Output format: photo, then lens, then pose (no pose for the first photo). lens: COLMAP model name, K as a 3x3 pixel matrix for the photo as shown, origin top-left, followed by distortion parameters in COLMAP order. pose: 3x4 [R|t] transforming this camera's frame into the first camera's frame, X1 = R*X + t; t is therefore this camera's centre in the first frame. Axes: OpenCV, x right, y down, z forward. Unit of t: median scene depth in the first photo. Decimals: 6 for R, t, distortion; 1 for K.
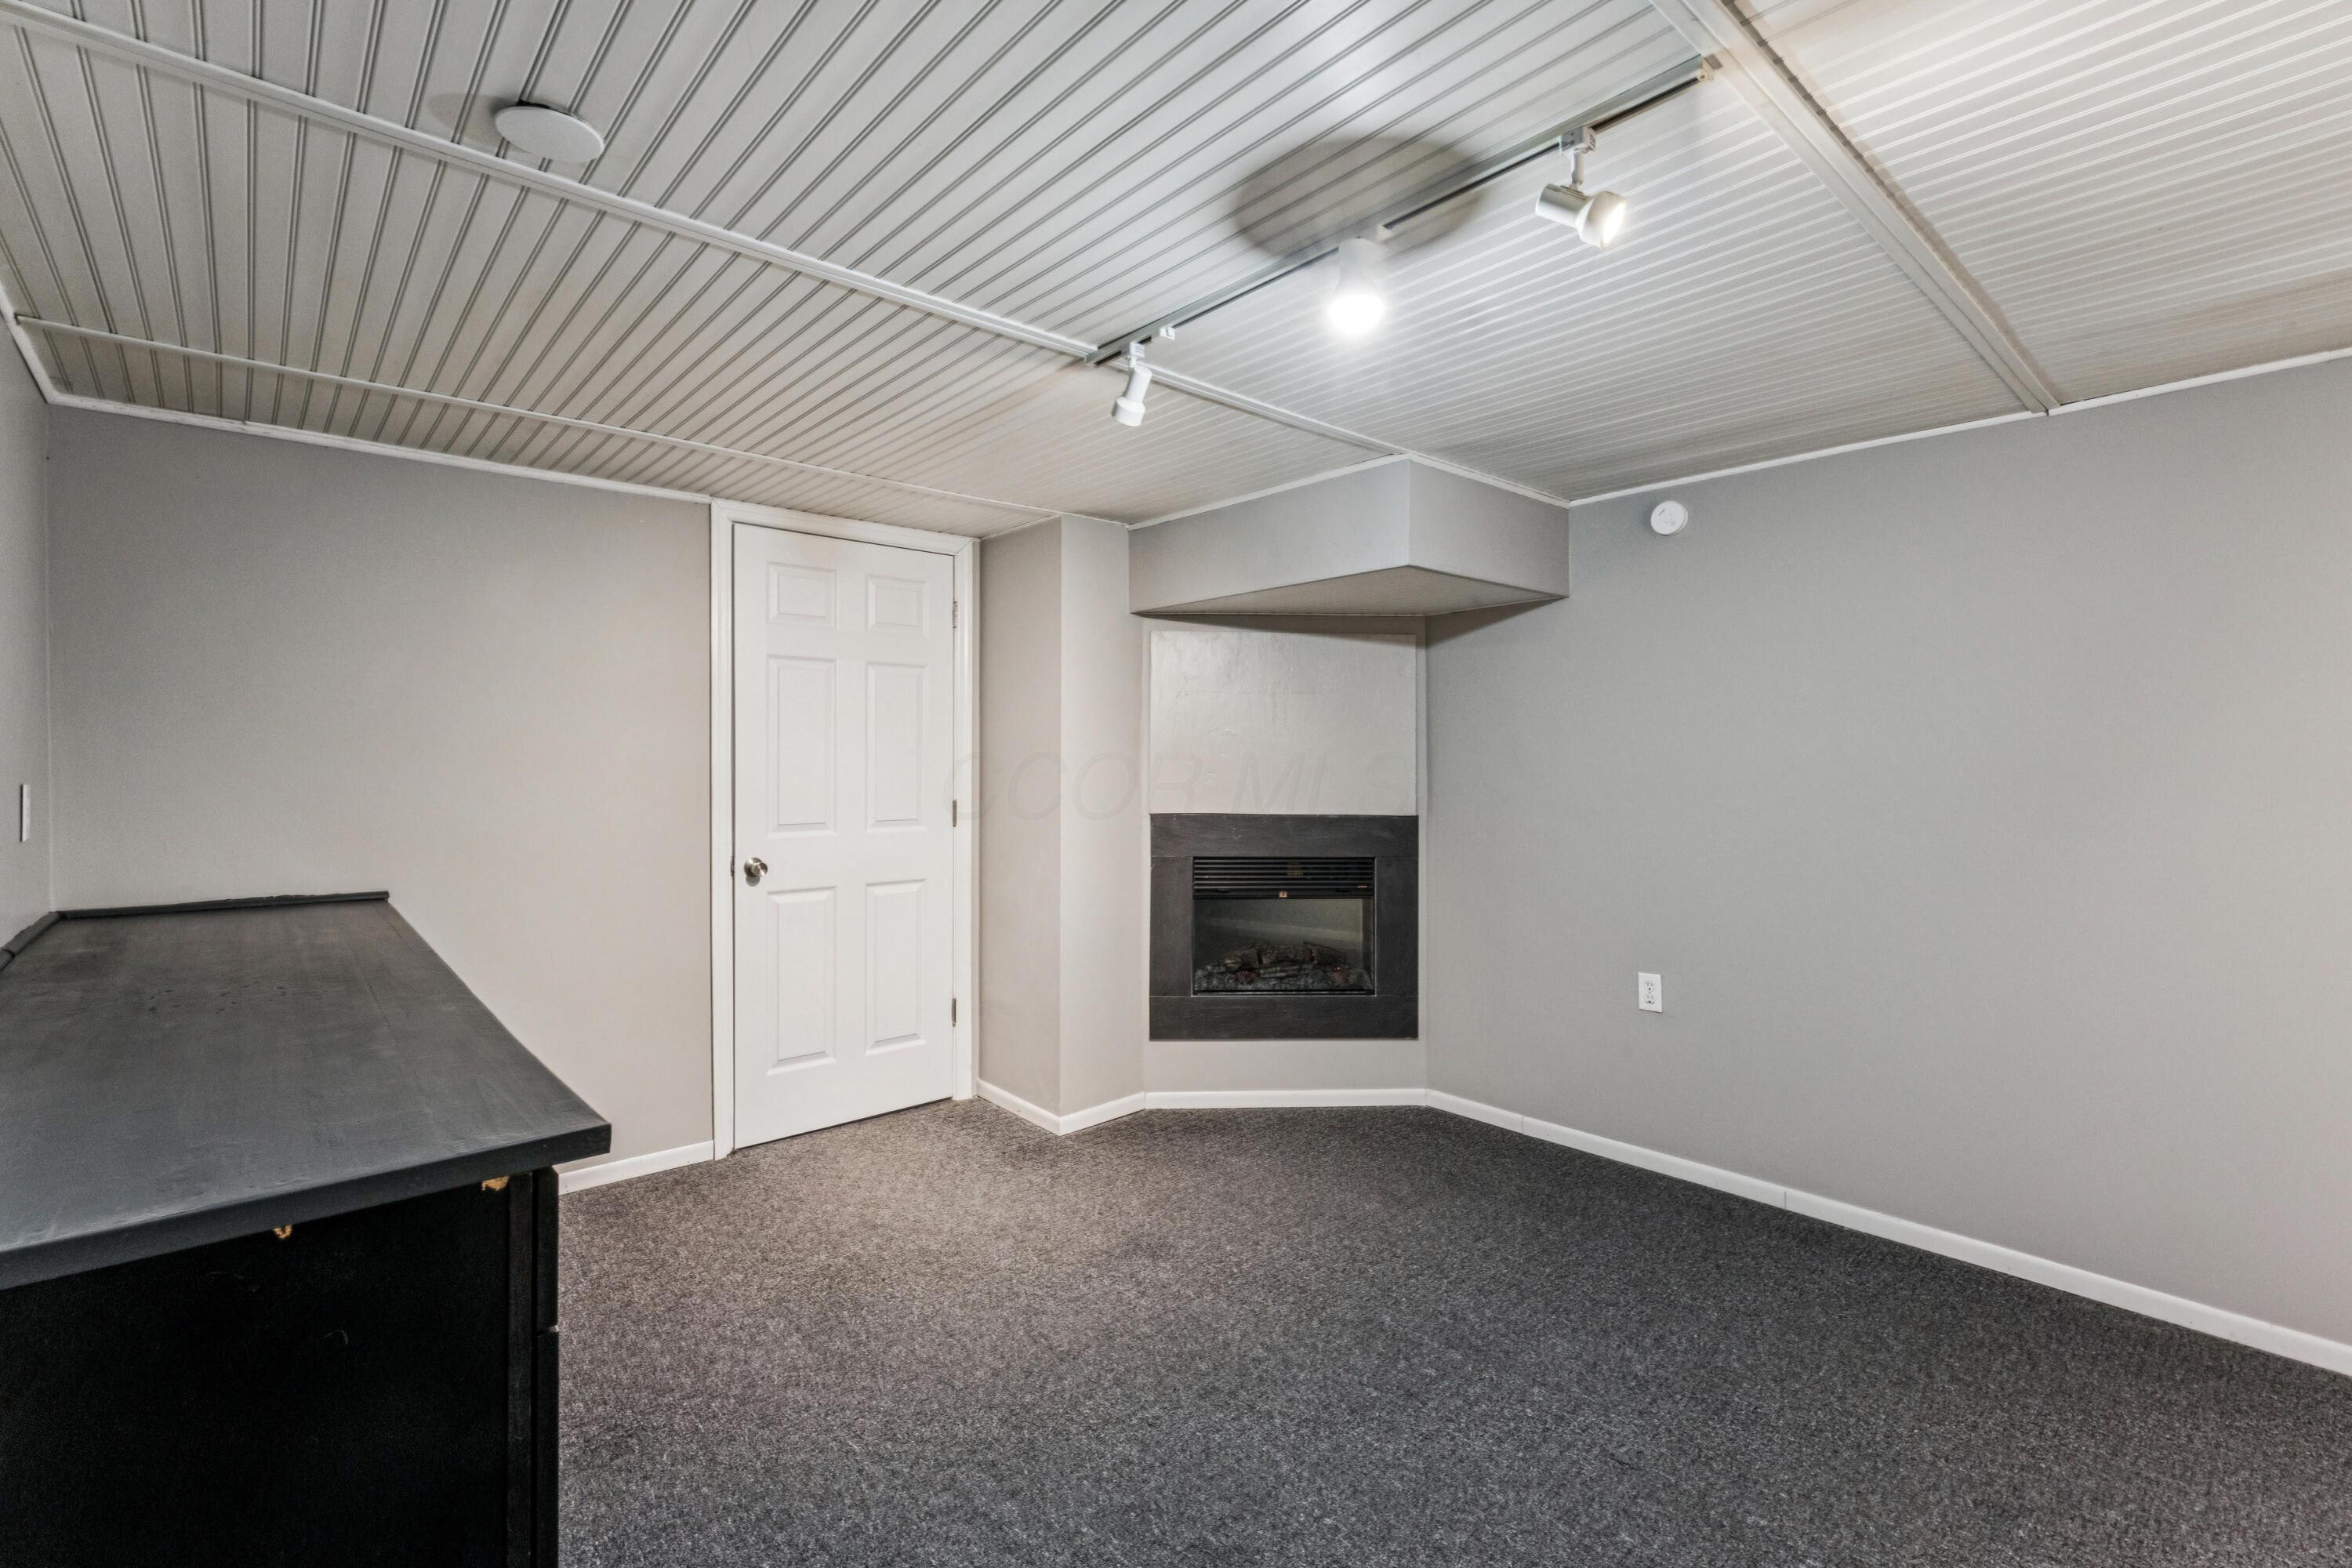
lens RADIAL K [[1046.3, 0, 1174.3], [0, 1046.3, 772.9], [0, 0, 1]] dist [-0.003549, -0.000126]
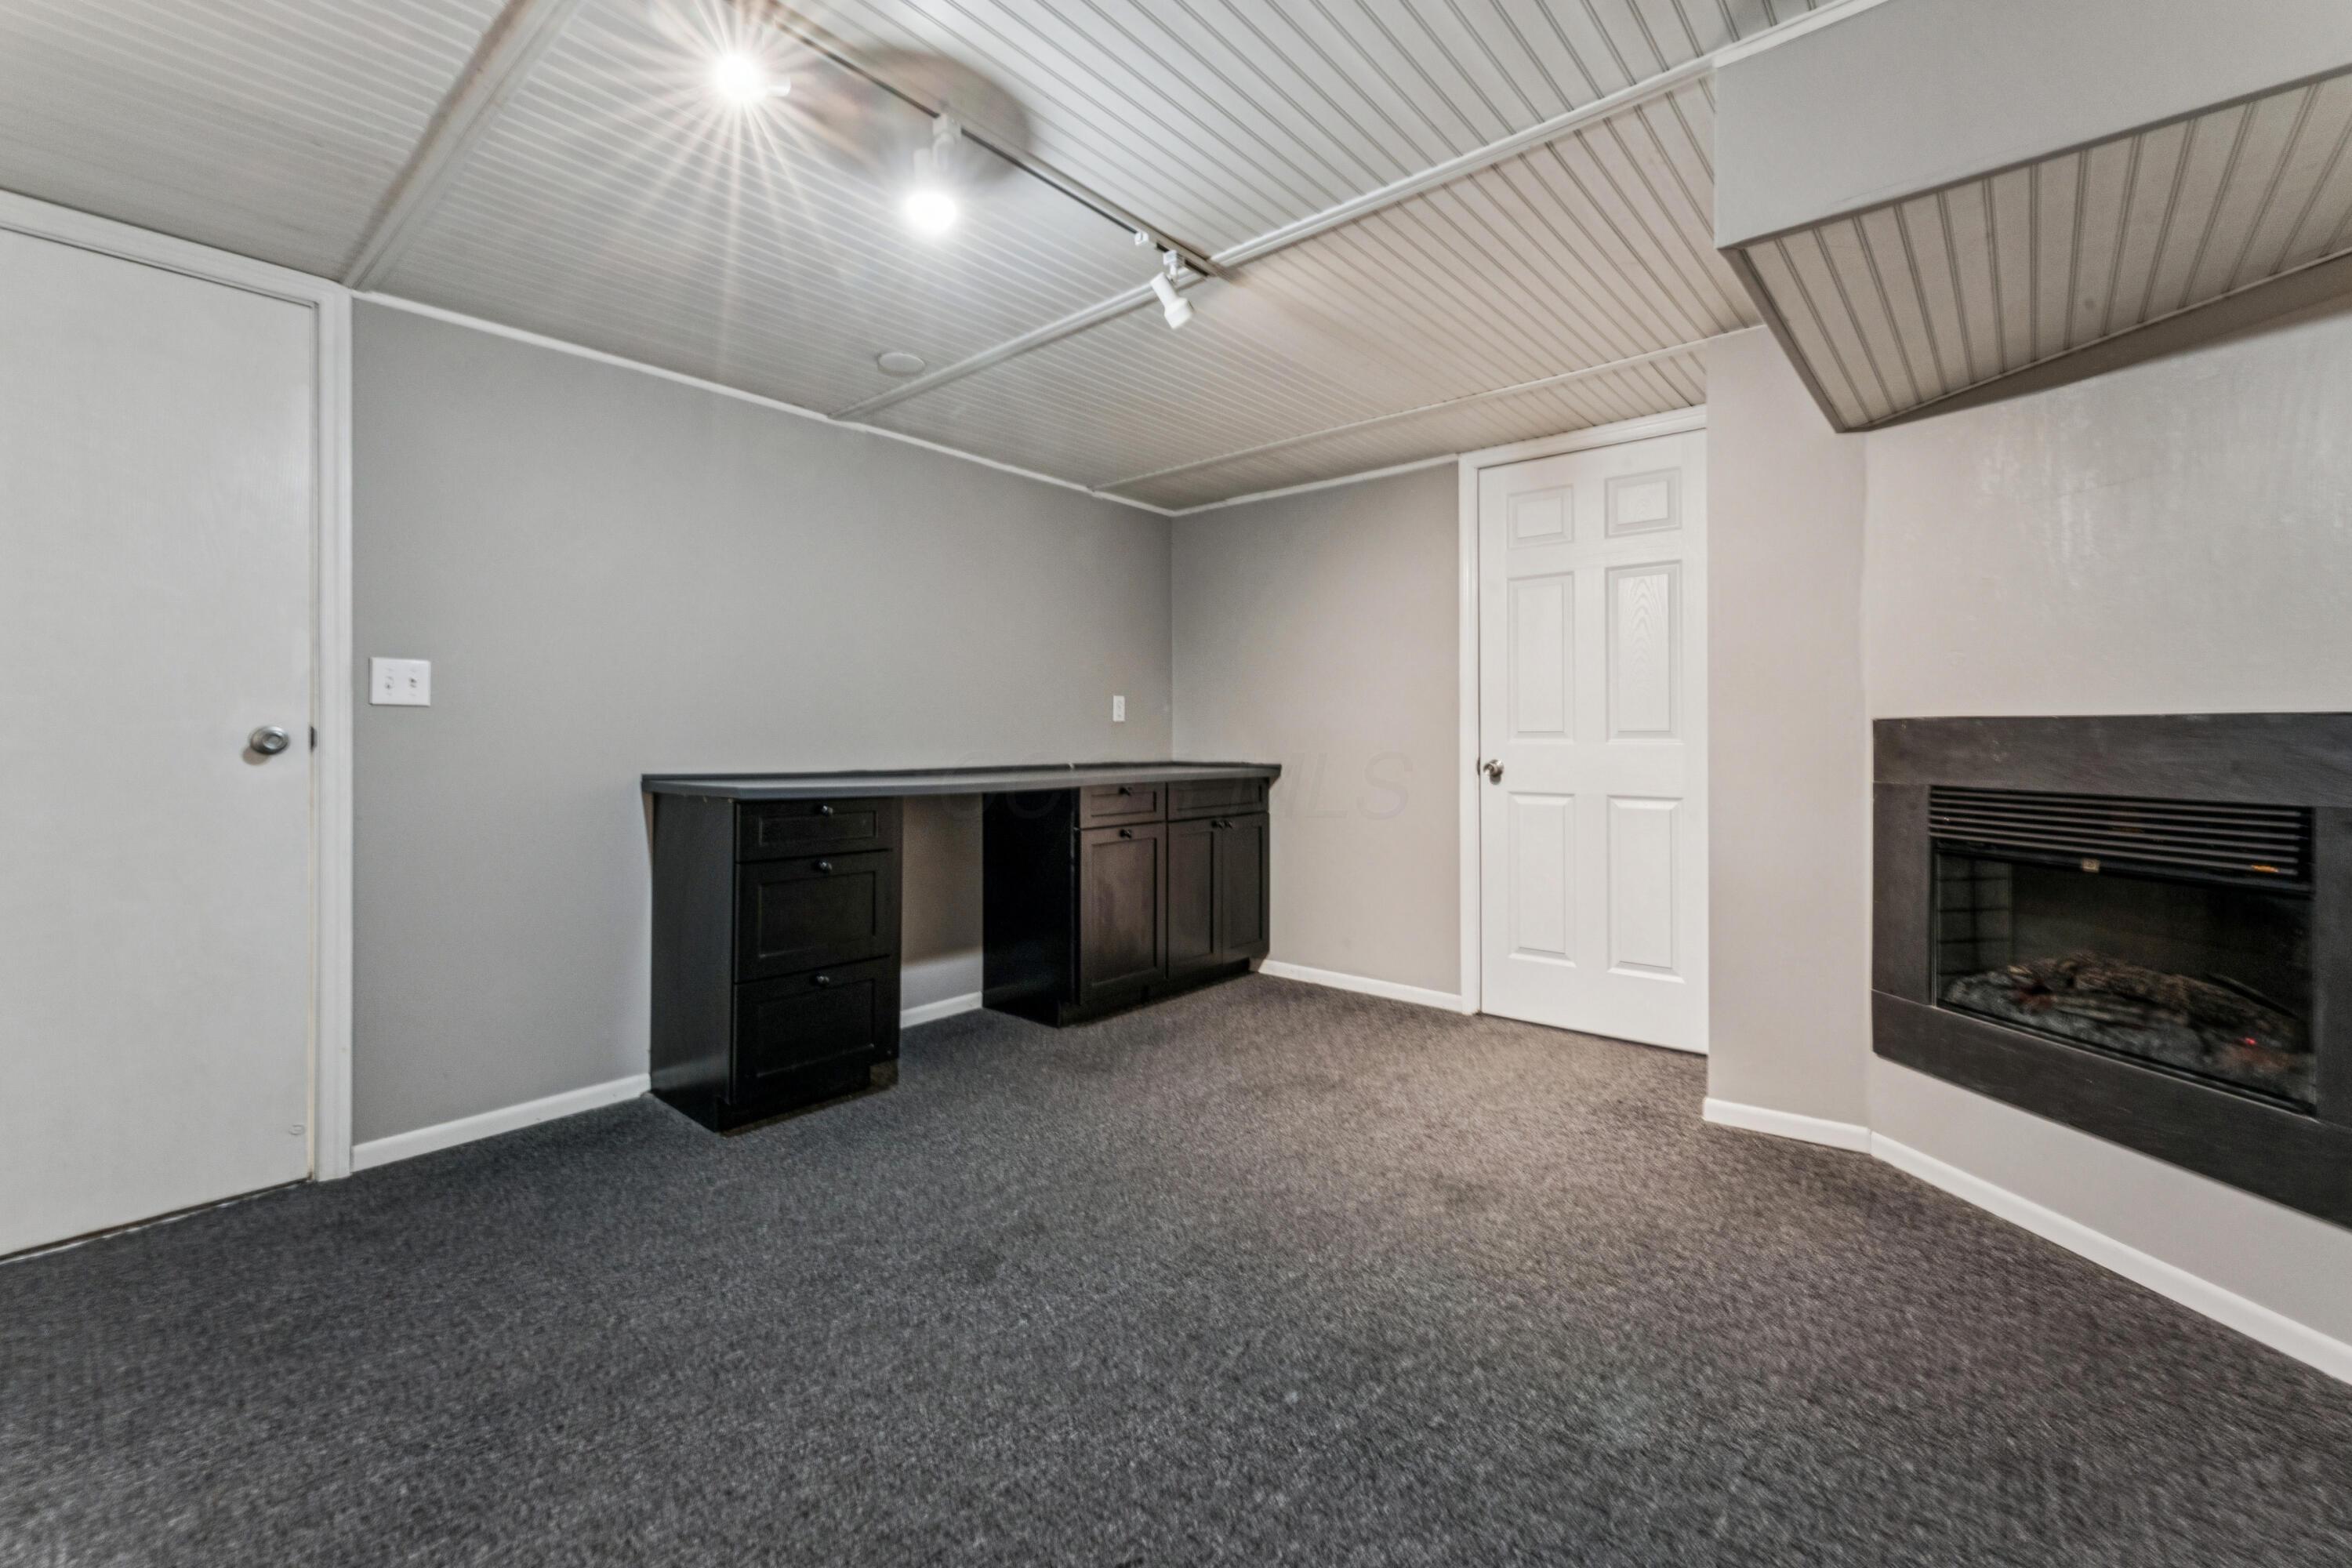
lens RADIAL K [[943.7, 0, 1159.1], [0, 943.7, 734.1], [0, 0, 1]] dist [-0.002494, -0.000282]
pose [[0.152227, 0.000050, -0.988346, 0.524753], [-0.011047, 0.999938, -0.001651, 0.056366], [0.988284, 0.011169, 0.152218, 0.463360]]
